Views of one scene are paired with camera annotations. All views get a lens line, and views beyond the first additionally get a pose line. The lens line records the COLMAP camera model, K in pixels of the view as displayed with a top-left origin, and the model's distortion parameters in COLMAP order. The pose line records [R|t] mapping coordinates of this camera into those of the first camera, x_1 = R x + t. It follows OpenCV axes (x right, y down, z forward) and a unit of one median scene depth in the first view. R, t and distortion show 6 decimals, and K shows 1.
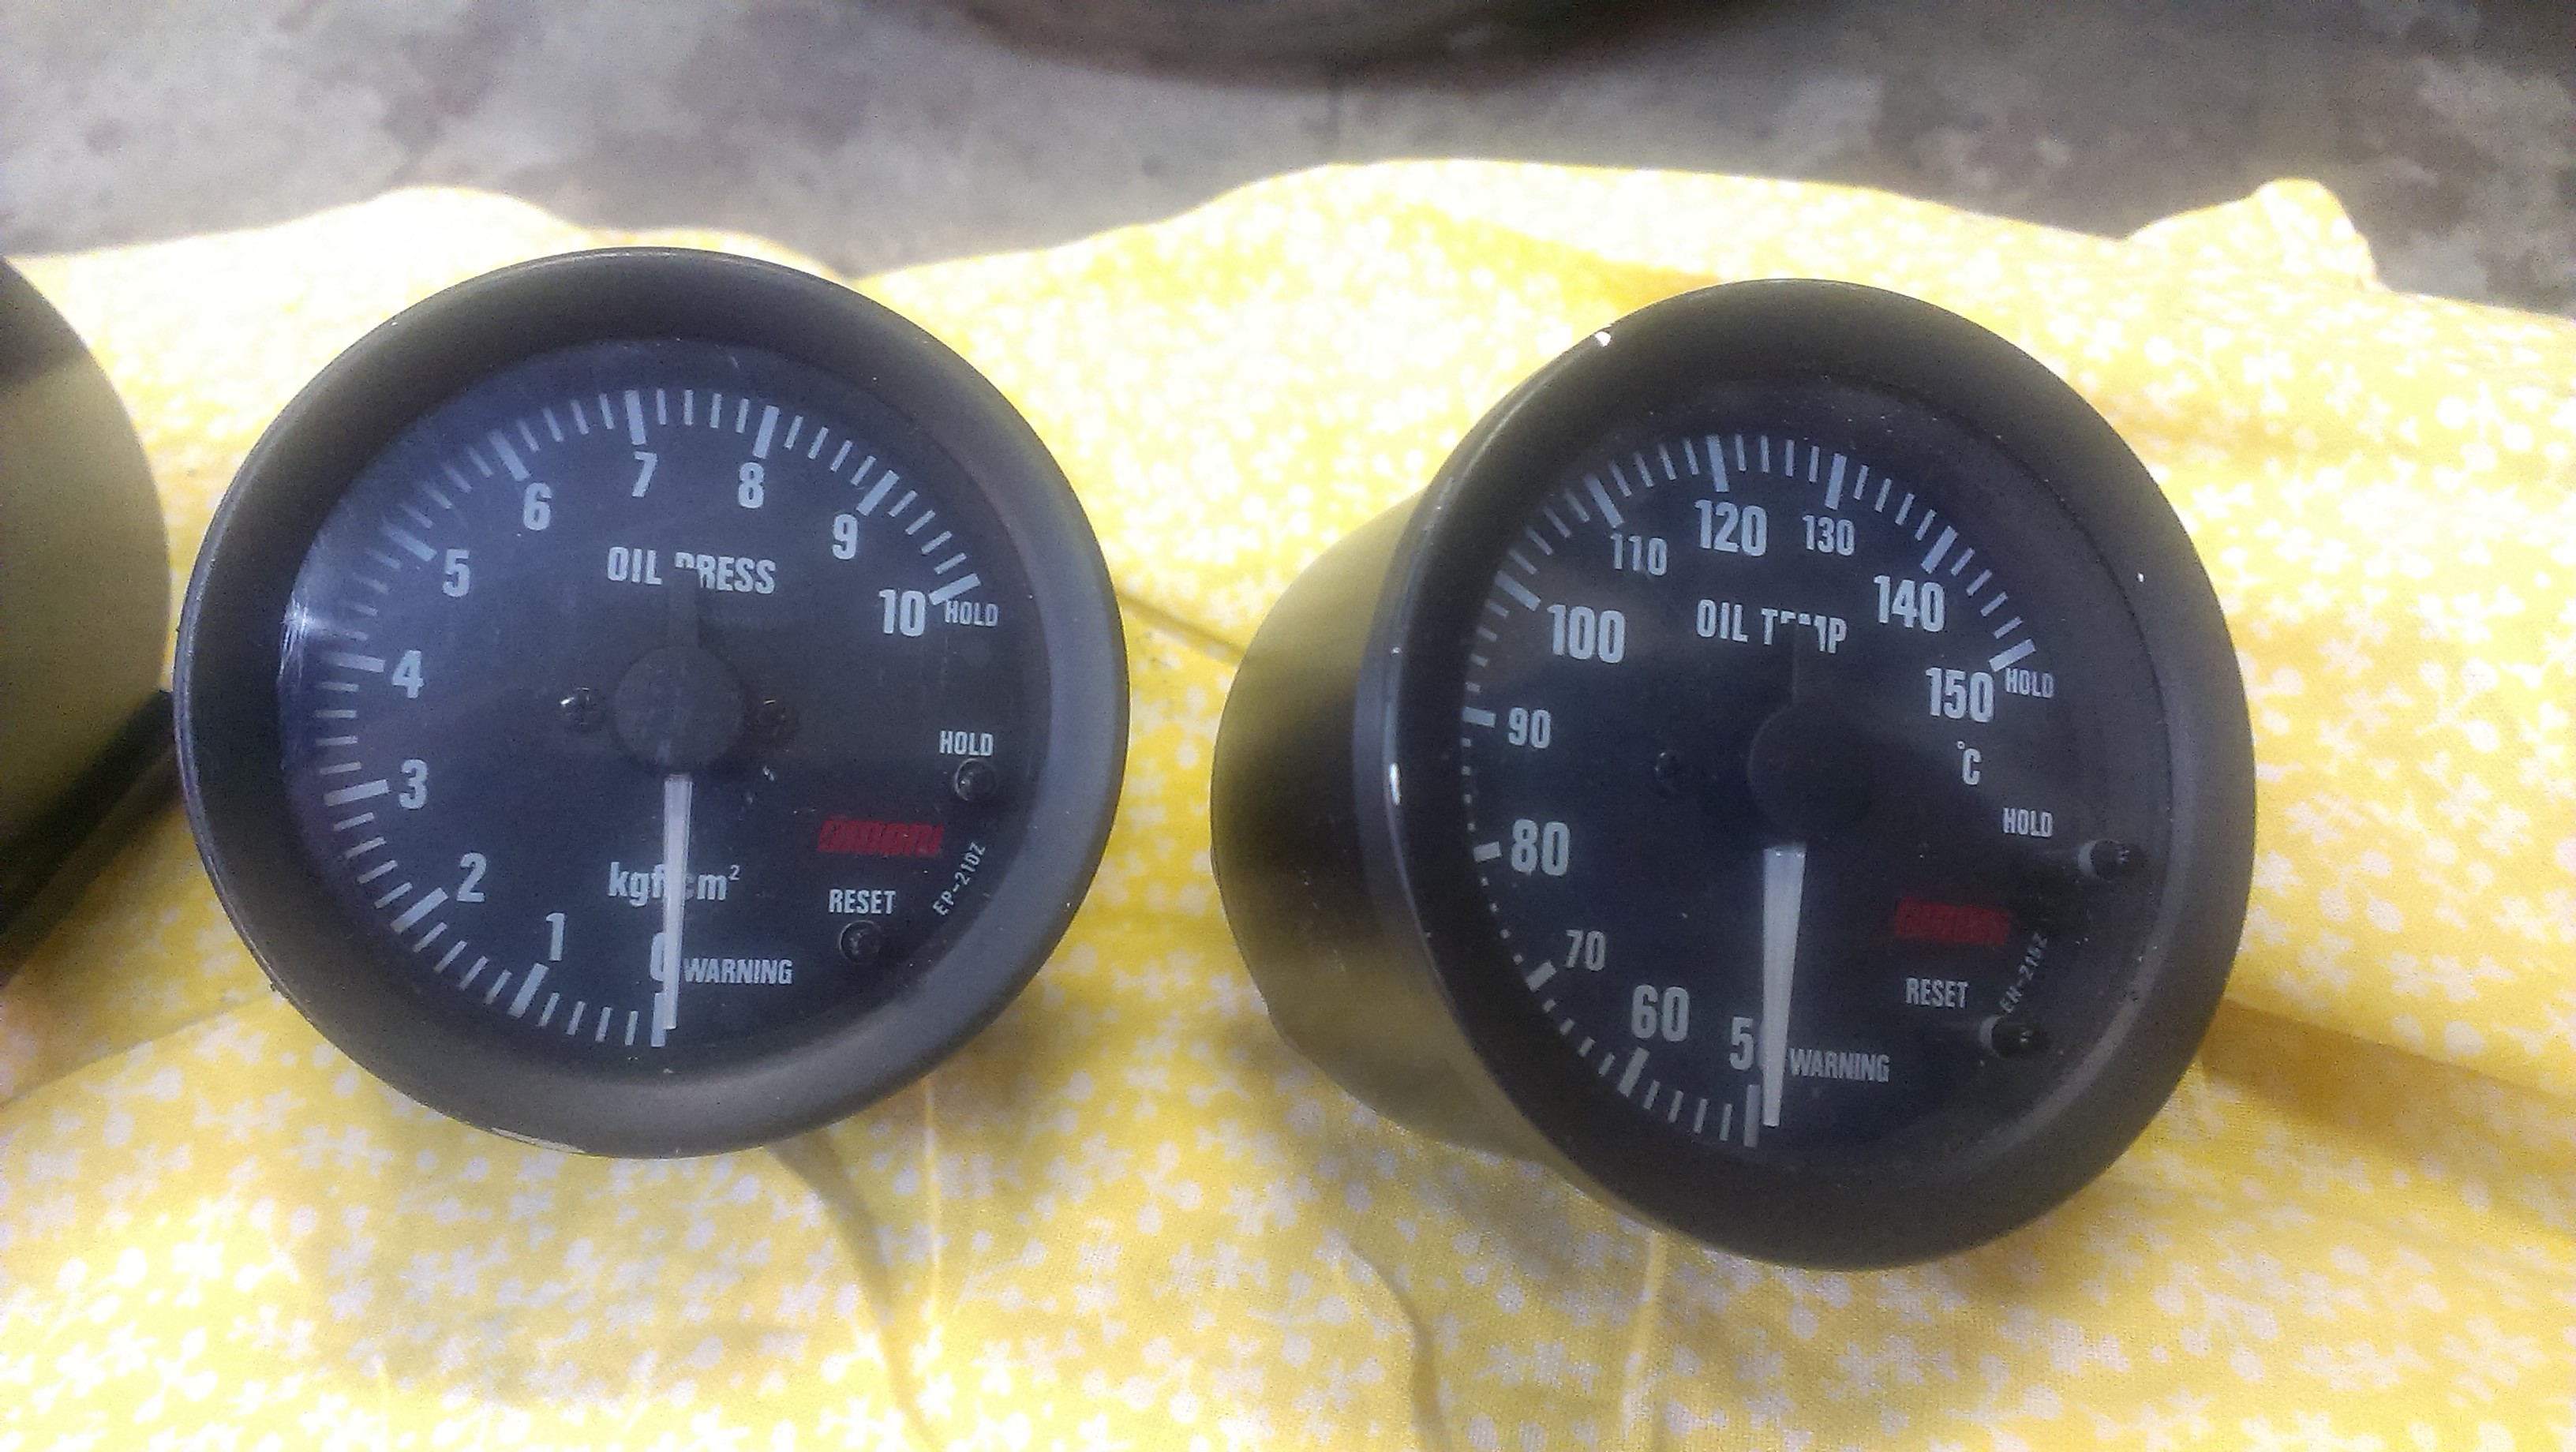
lens RADIAL K [[1945.7, 0, 1288.0], [0, 1945.7, 726.0], [0, 0, 1]] dist [0.084552, -0.171629]
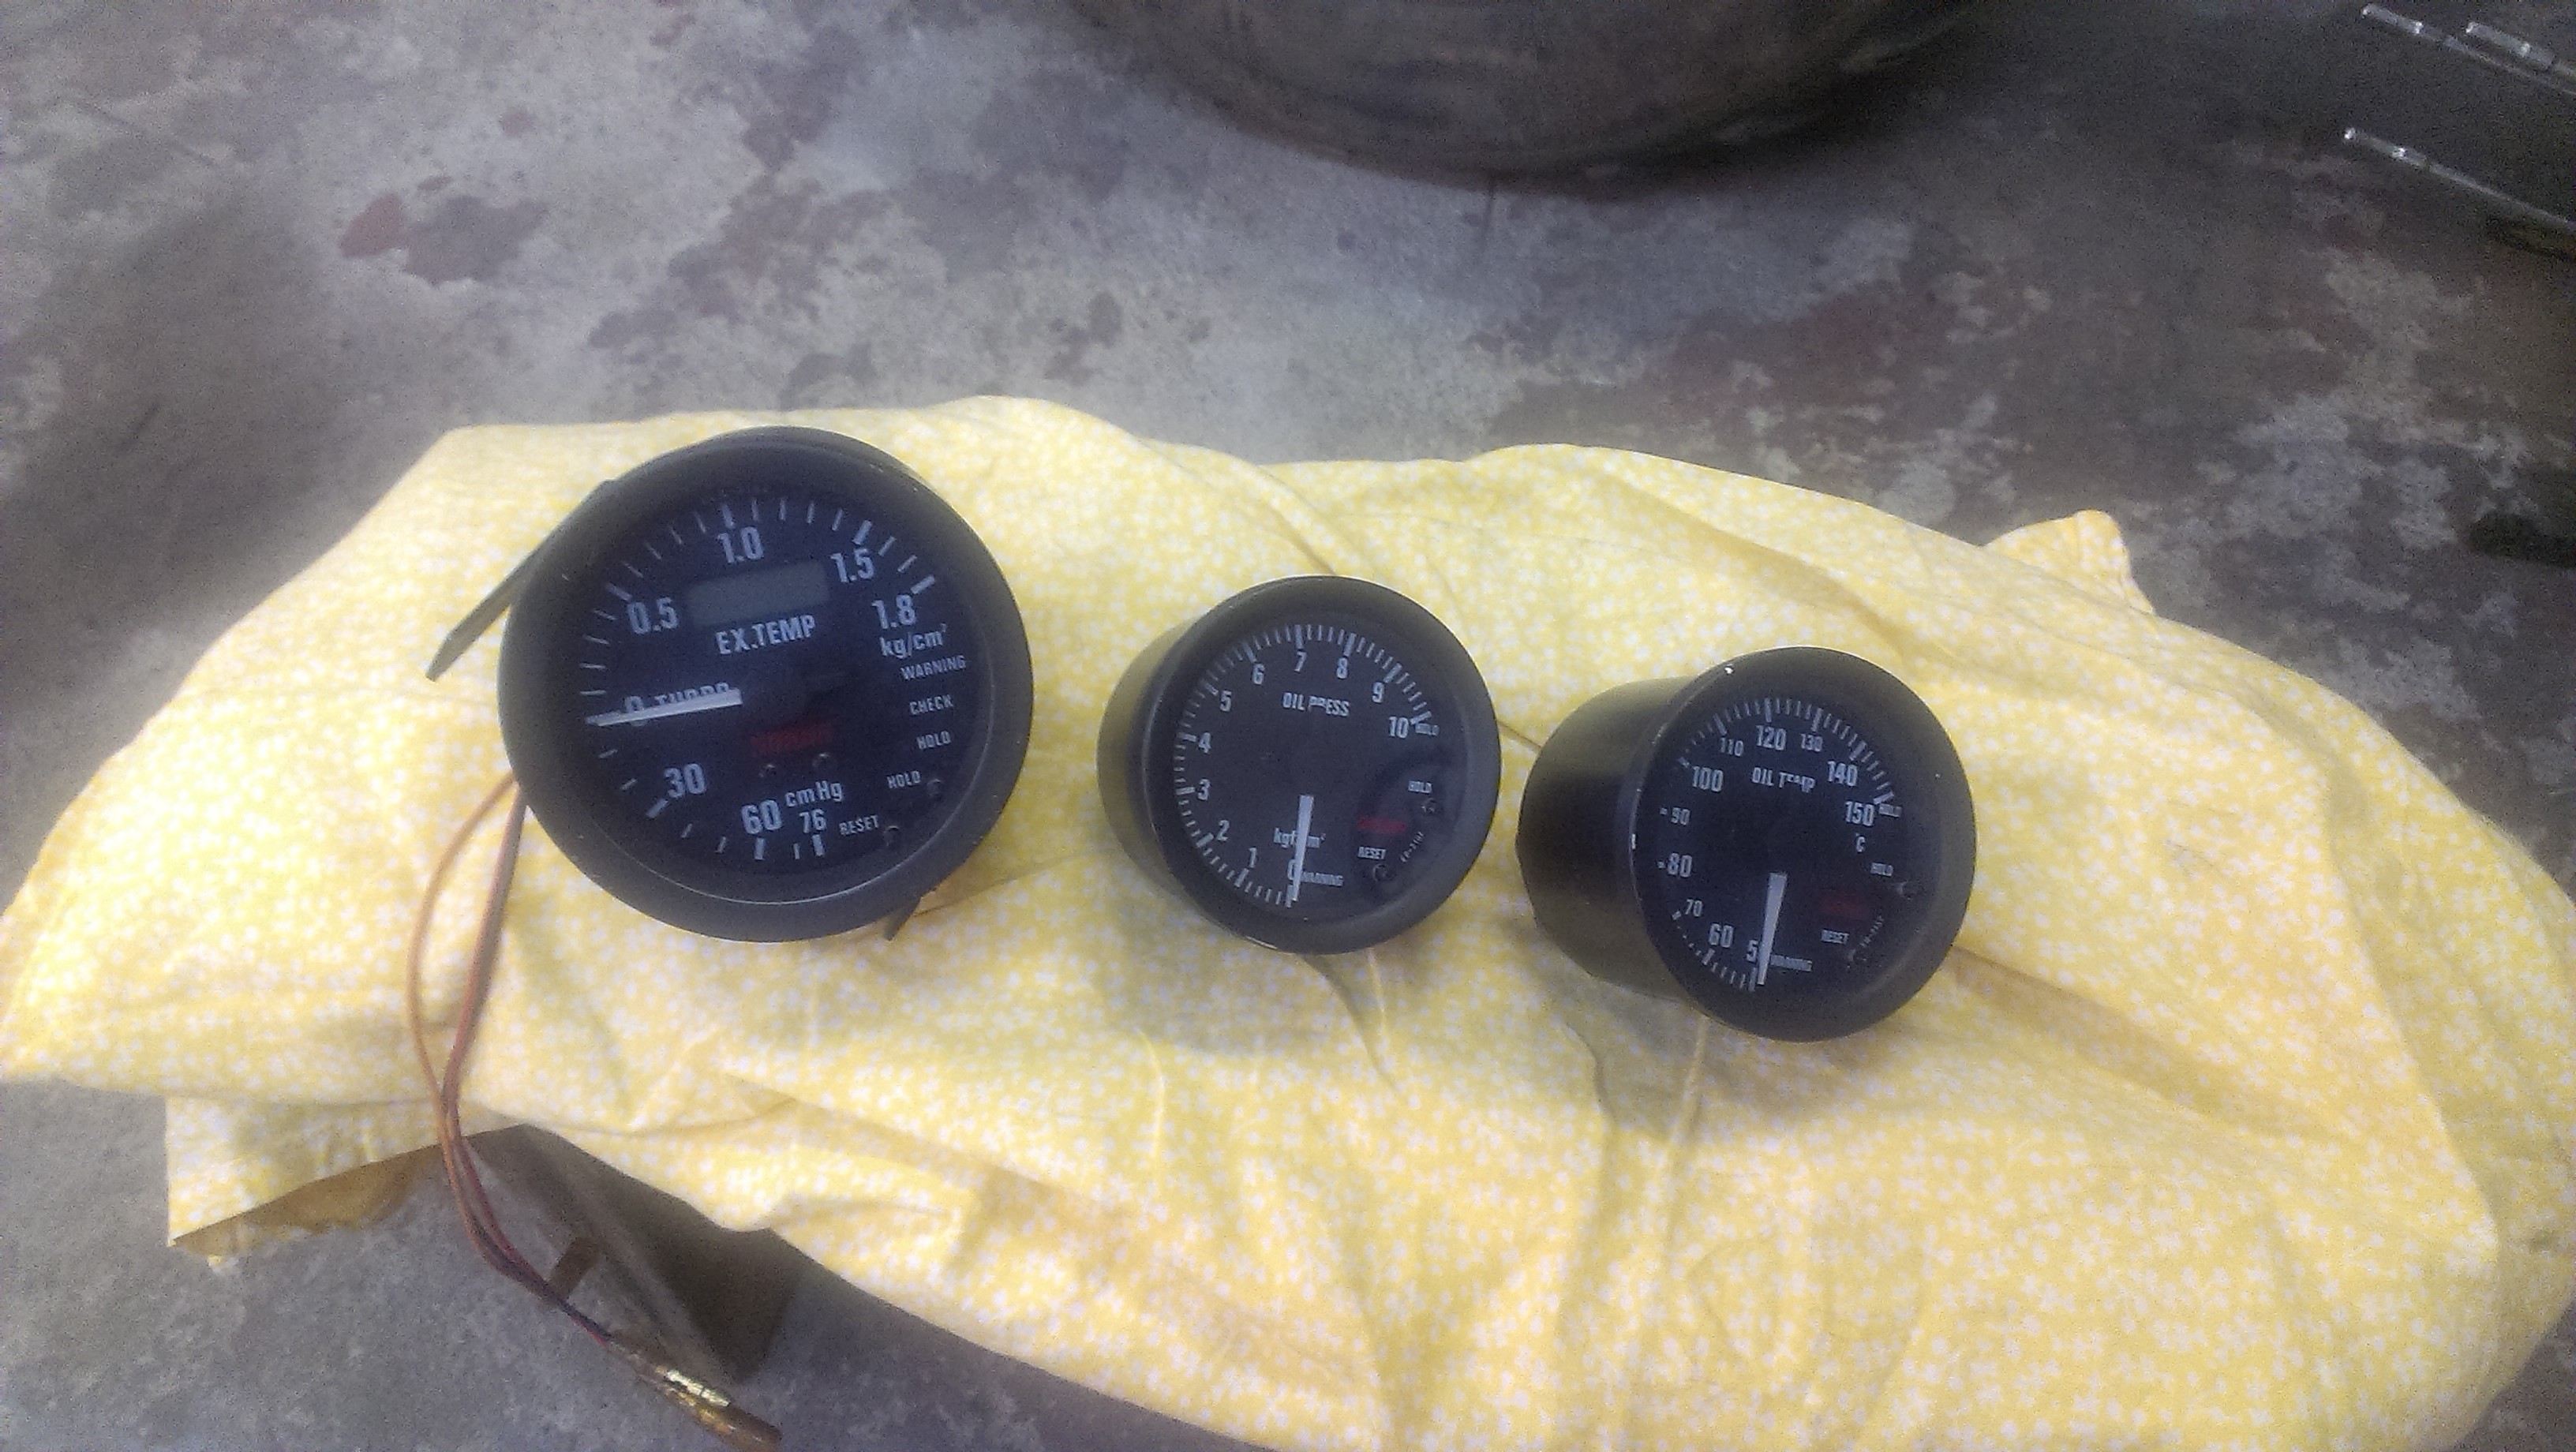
lens RADIAL K [[1841.7, 0, 1275.3], [0, 1841.7, 730.7], [0, 0, 1]] dist [0.049353, -0.125319]
pose [[0.995585, 0.092556, -0.015633, -0.308438], [-0.091293, 0.993494, 0.068088, -0.187875], [0.021833, -0.066360, 0.997557, -1.141854]]
